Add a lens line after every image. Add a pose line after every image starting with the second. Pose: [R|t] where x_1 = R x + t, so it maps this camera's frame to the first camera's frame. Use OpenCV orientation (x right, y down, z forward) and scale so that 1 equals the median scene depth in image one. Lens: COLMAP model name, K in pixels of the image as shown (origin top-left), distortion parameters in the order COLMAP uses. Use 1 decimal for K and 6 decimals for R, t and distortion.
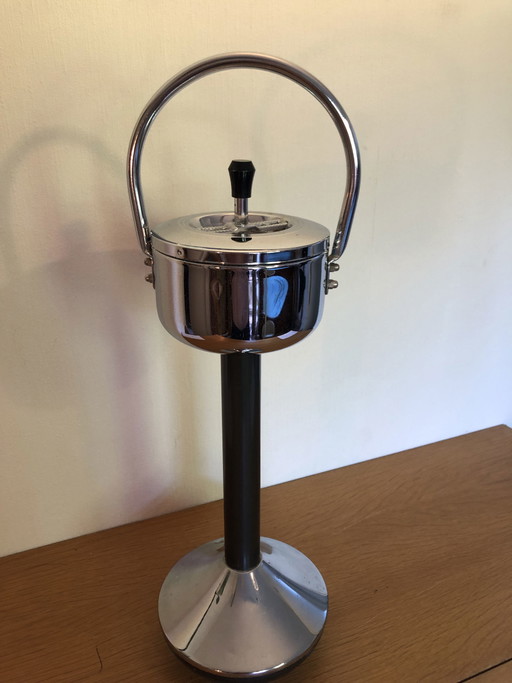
lens RADIAL K [[557.0, 0, 258.1], [0, 557.0, 339.9], [0, 0, 1]] dist [-0.003275, -0.018088]
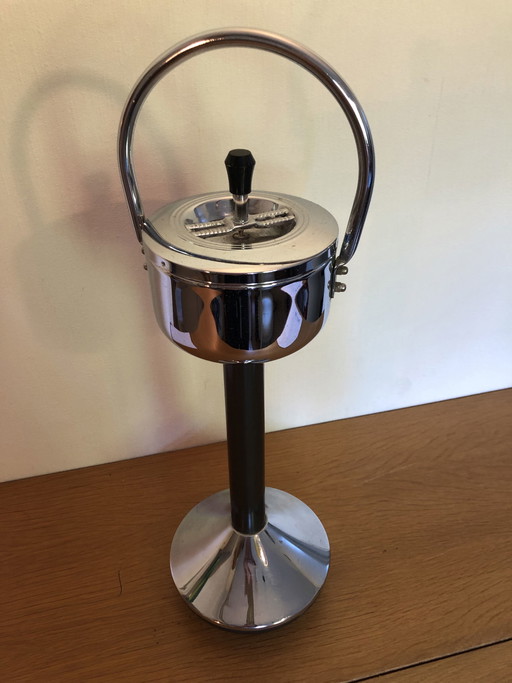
lens RADIAL K [[557.0, 0, 254.1], [0, 557.0, 341.5], [0, 0, 1]] dist [-0.003275, -0.018088]
pose [[0.987453, 0.075658, -0.138609, 0.094927], [-0.043416, 0.973999, 0.222353, -0.155689], [0.151828, -0.213545, 0.965063, 0.059899]]
